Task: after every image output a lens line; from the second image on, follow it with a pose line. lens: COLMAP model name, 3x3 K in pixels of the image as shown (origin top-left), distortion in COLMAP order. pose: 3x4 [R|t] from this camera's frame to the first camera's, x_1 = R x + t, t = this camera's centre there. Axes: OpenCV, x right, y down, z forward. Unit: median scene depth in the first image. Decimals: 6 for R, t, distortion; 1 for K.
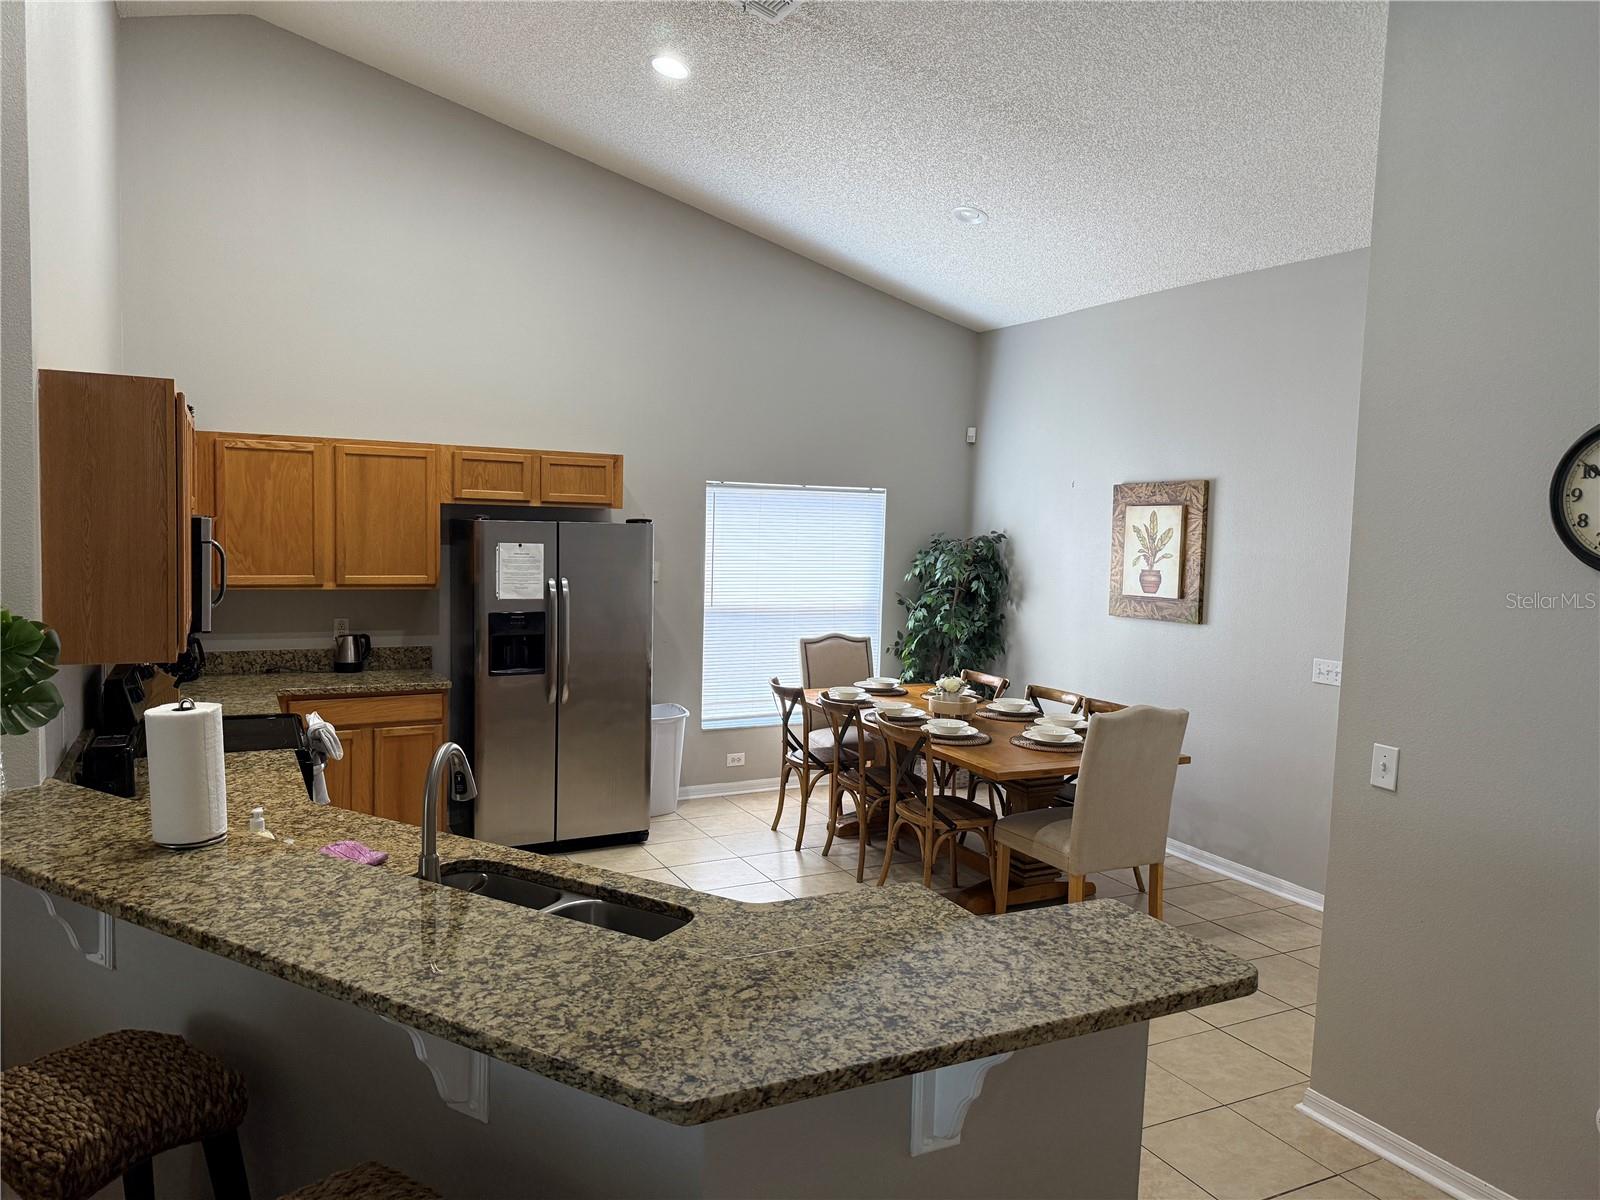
lens RADIAL K [[1118.4, 0, 802.2], [0, 1118.4, 601.7], [0, 0, 1]] dist [0.146935, -0.234895]
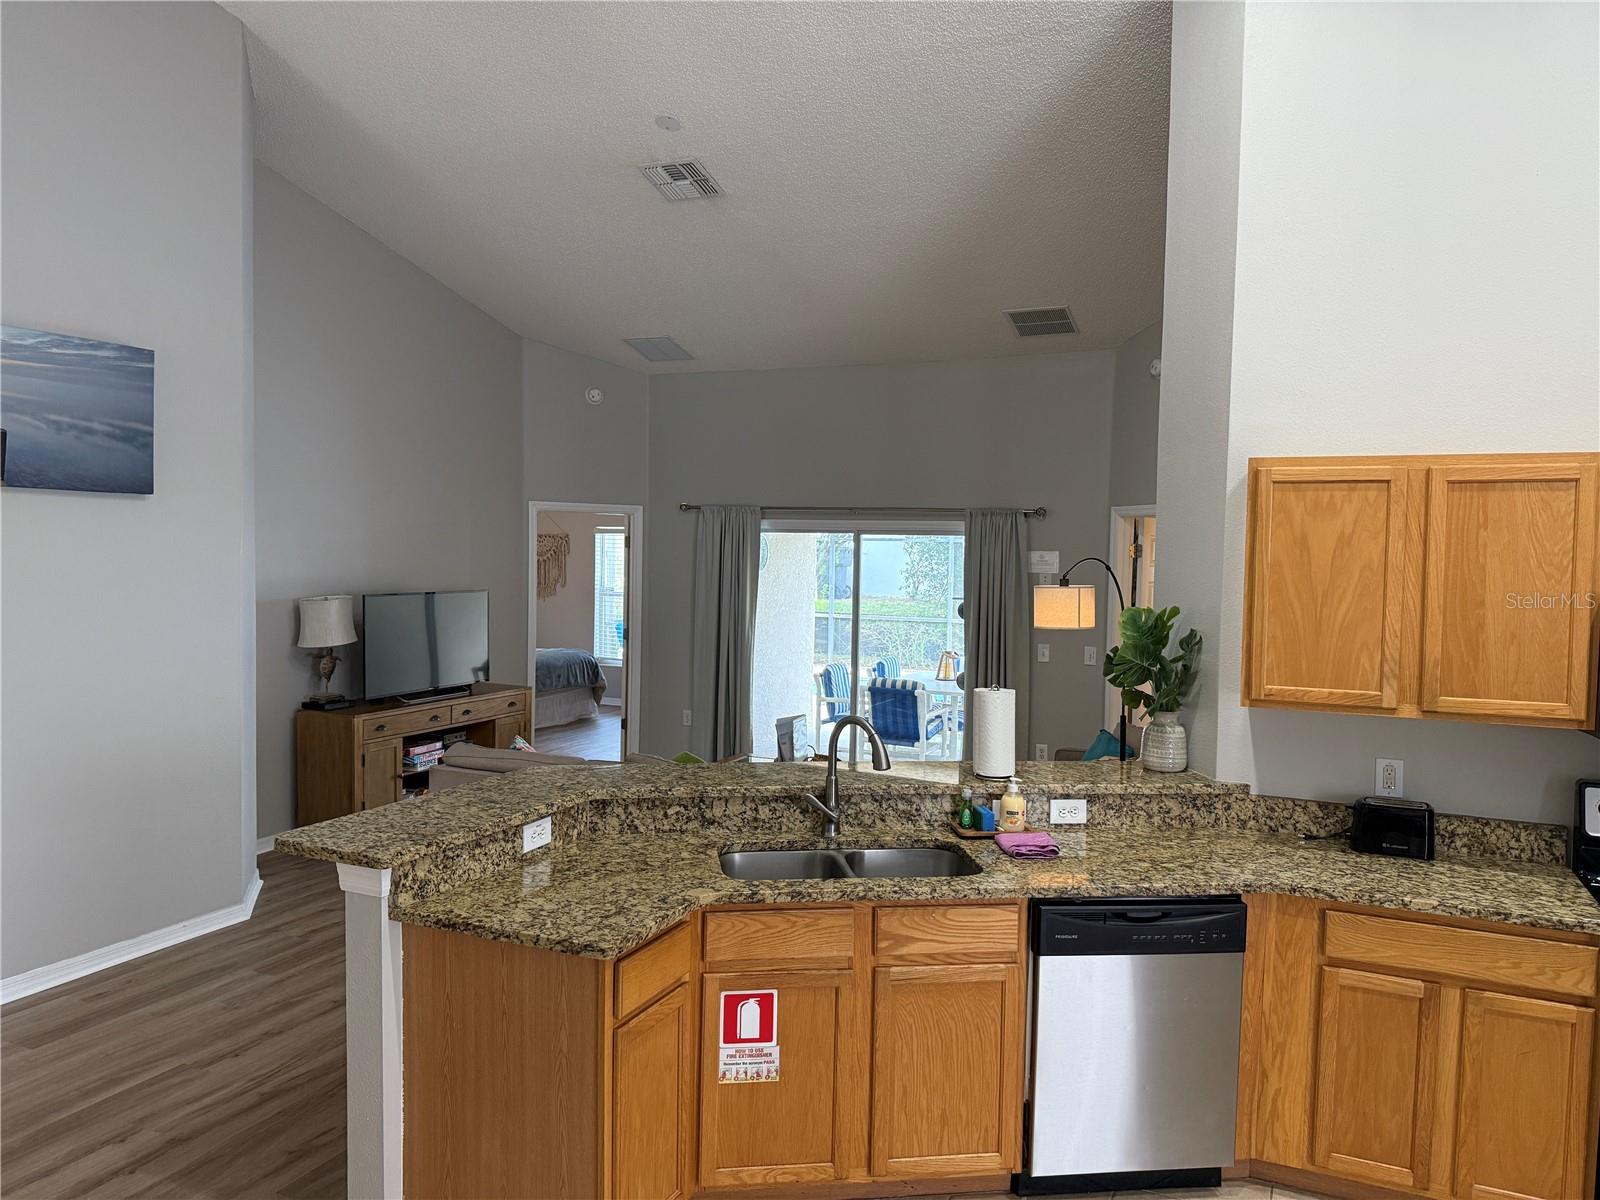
lens RADIAL K [[1118.4, 0, 802.2], [0, 1118.4, 601.7], [0, 0, 1]] dist [0.146935, -0.234895]
pose [[-0.782995, -0.015223, -0.621842, 0.243327], [-0.091526, 0.991639, 0.090969, -0.055247], [0.615258, 0.128143, -0.777841, 0.782273]]
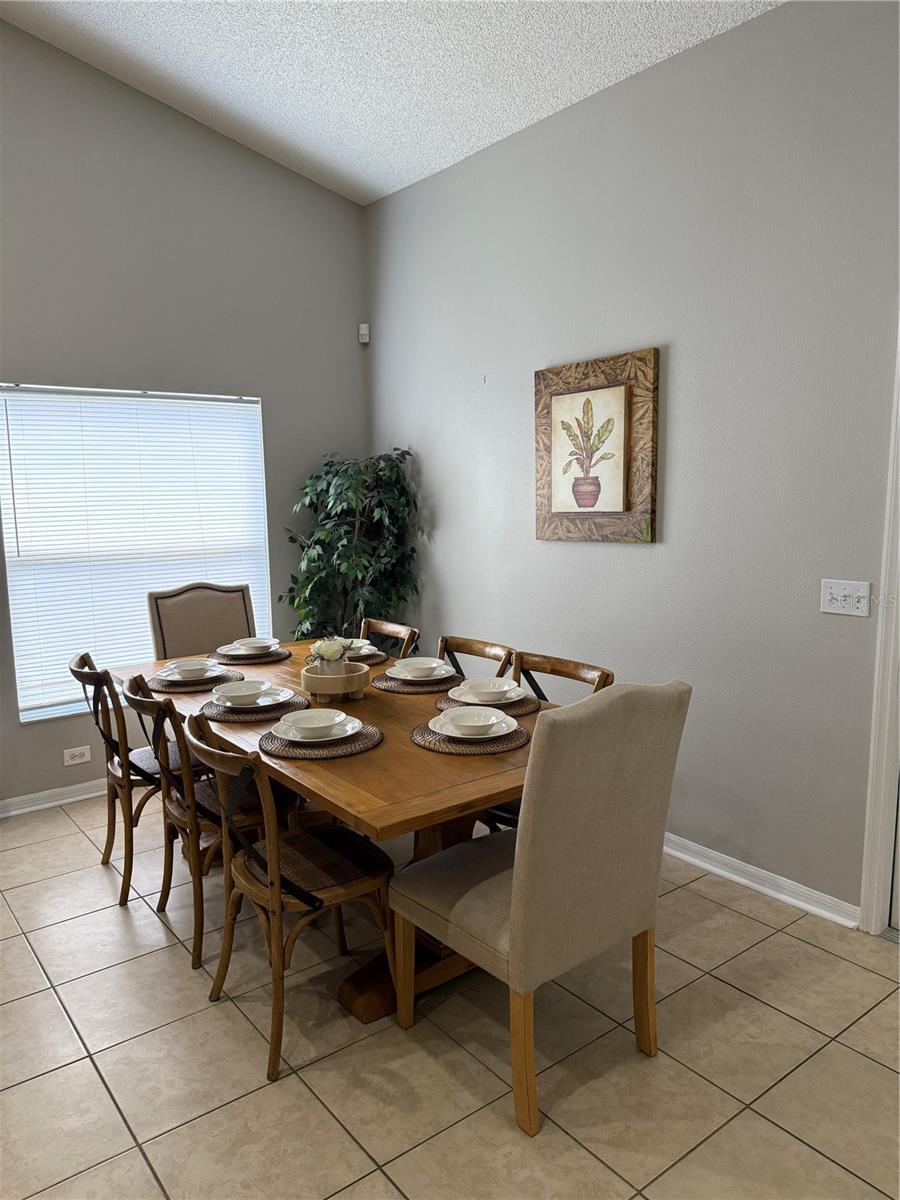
lens RADIAL K [[838.8, 0, 451.6], [0, 838.8, 609.4], [0, 0, 1]] dist [0.146935, -0.234895]
pose [[0.980653, -0.070399, 0.182656, 0.105137], [0.056846, 0.995299, 0.078411, 0.011785], [-0.187317, -0.066511, 0.980045, 0.443992]]
